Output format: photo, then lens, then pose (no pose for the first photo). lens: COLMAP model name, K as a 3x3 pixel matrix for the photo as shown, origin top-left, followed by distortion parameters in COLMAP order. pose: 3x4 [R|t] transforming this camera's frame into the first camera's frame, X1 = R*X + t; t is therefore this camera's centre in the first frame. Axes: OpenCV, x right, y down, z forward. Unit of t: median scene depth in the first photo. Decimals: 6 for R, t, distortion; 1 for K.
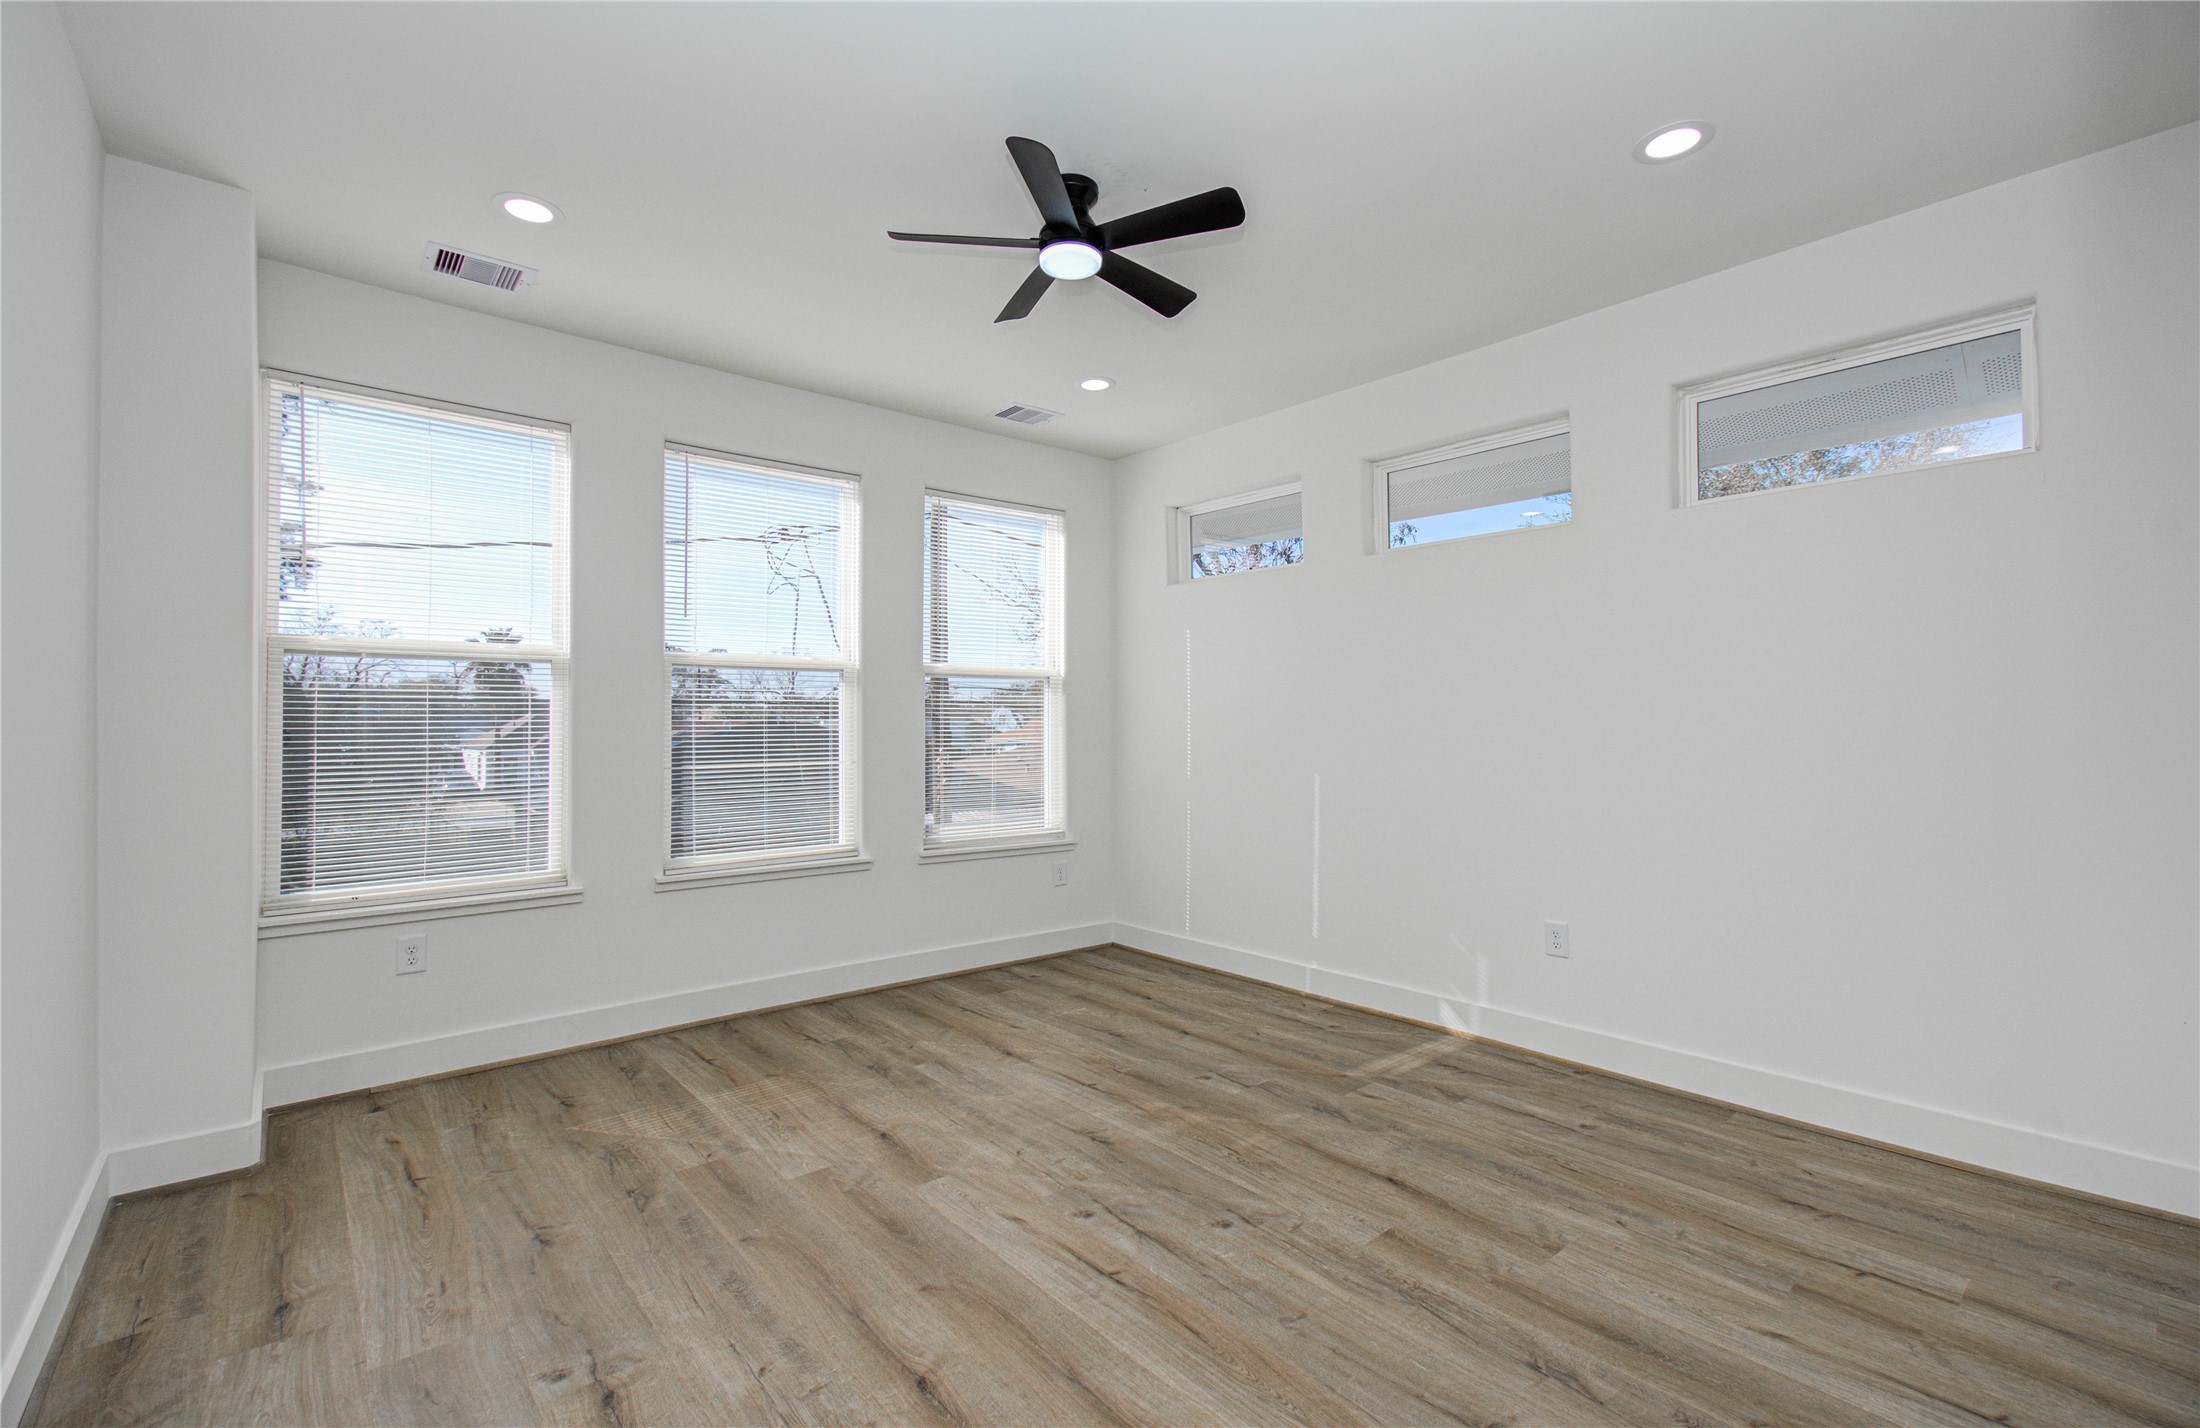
lens RADIAL K [[947.9, 0, 1098.5], [0, 947.9, 709.7], [0, 0, 1]] dist [-0.000936, 0.000153]
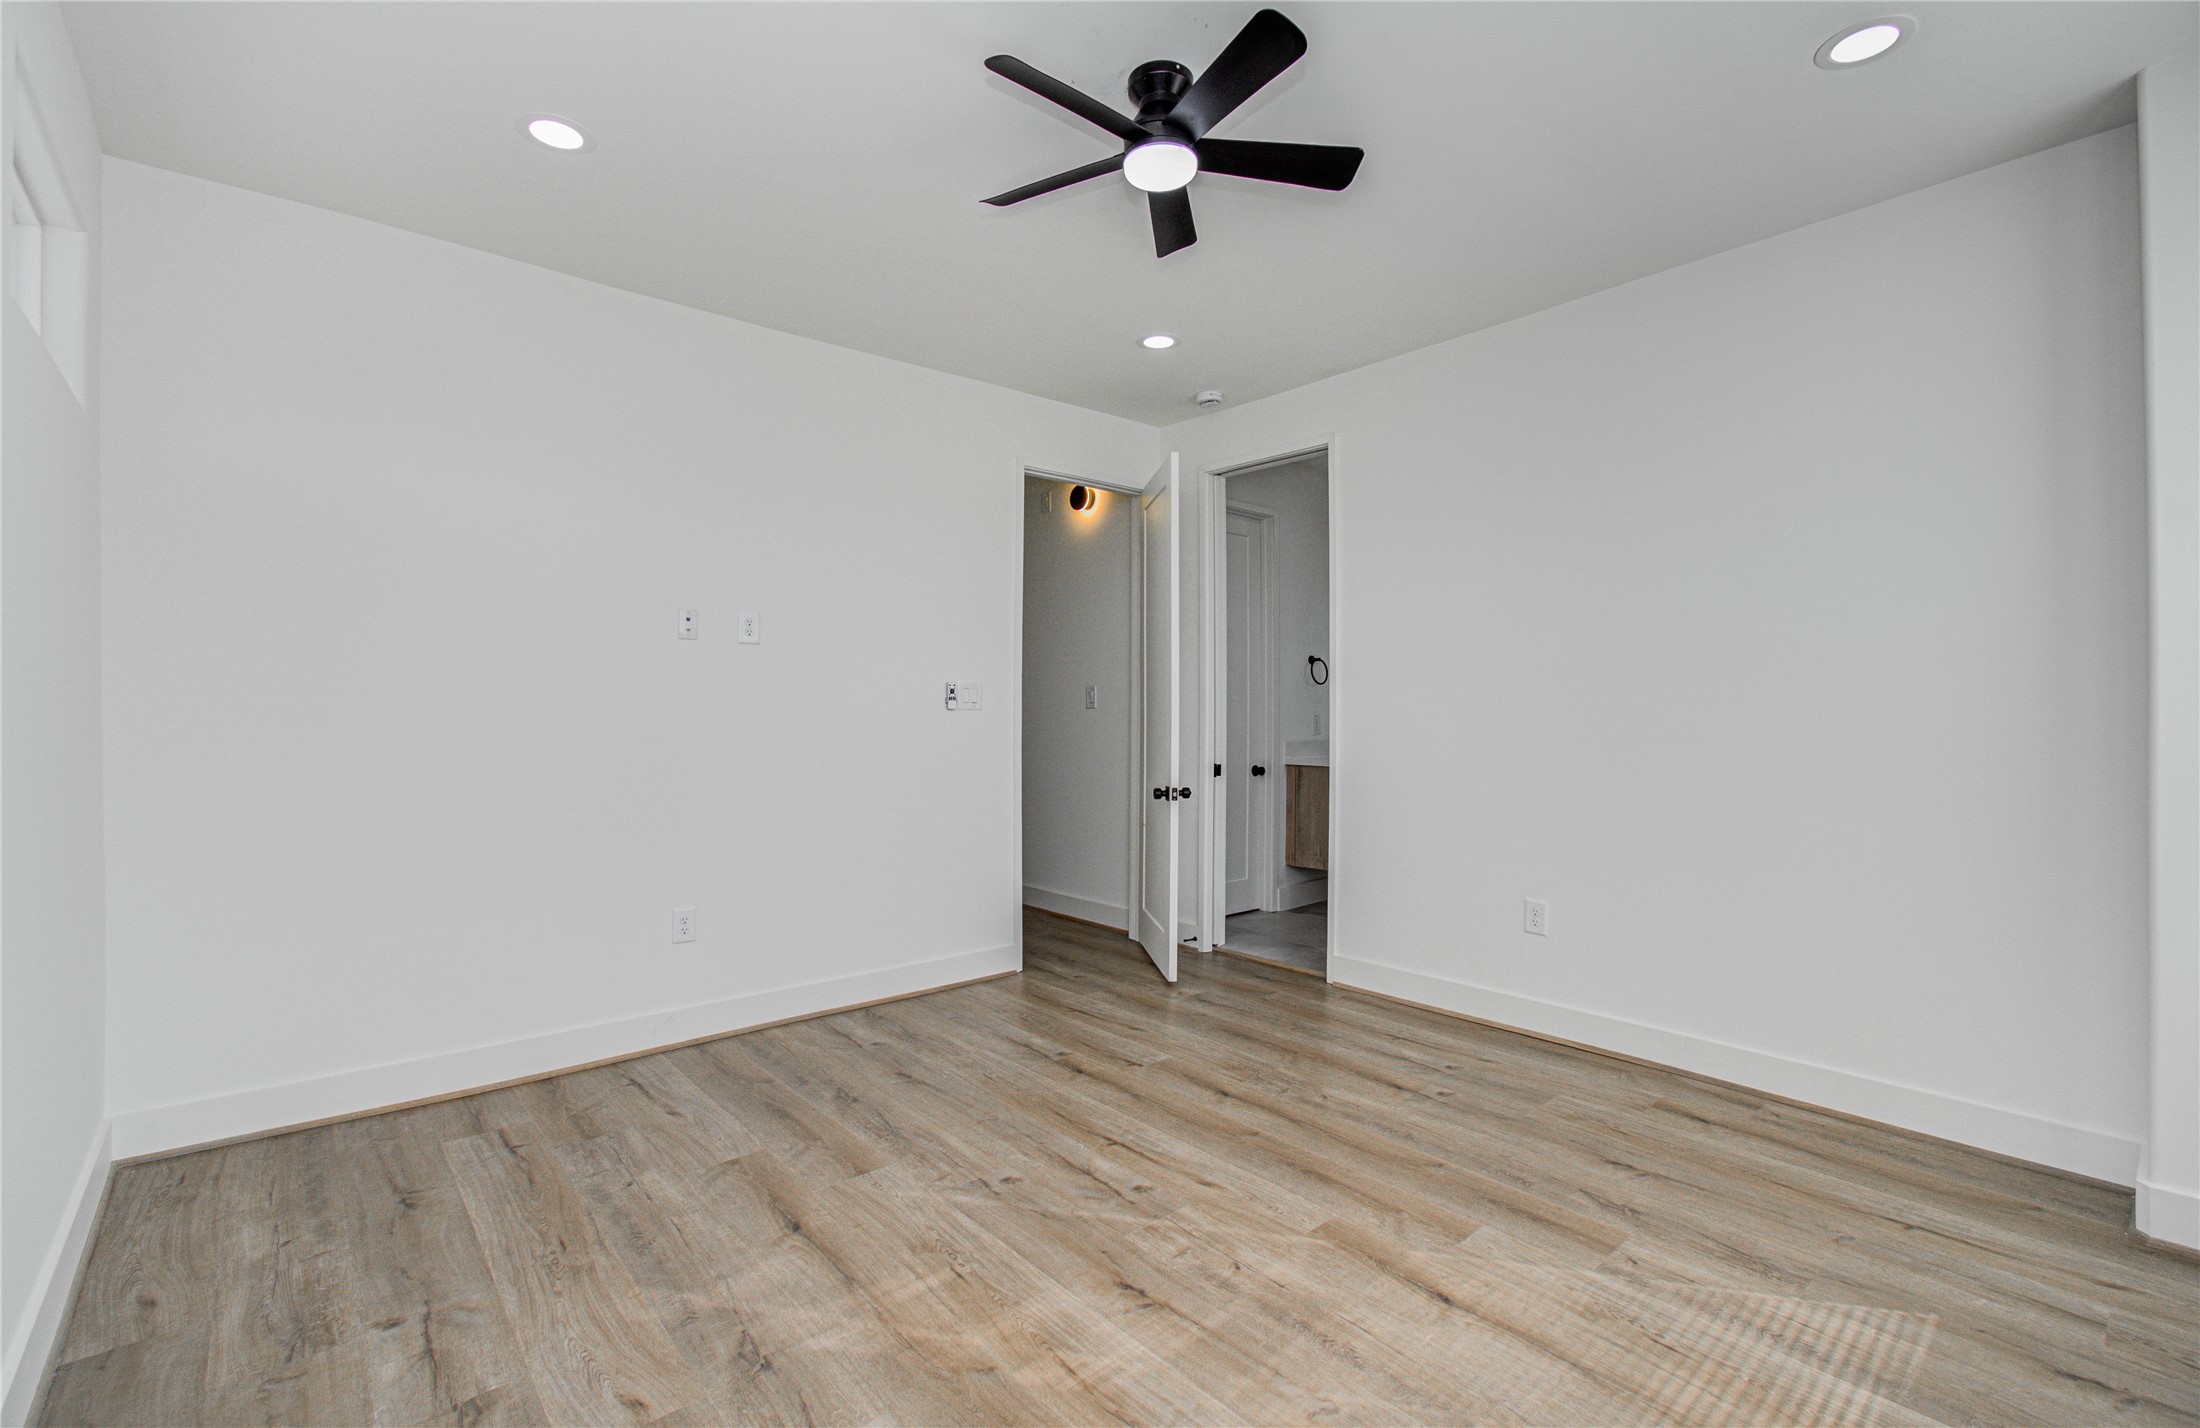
lens RADIAL K [[976.2, 0, 1085.7], [0, 976.2, 700.8], [0, 0, 1]] dist [-0.002767, 0.000221]
pose [[-0.999946, 0.002213, 0.010185, 0.032441], [0.002007, 0.999794, -0.020185, 0.028281], [-0.010228, -0.020163, -0.999744, 2.007885]]
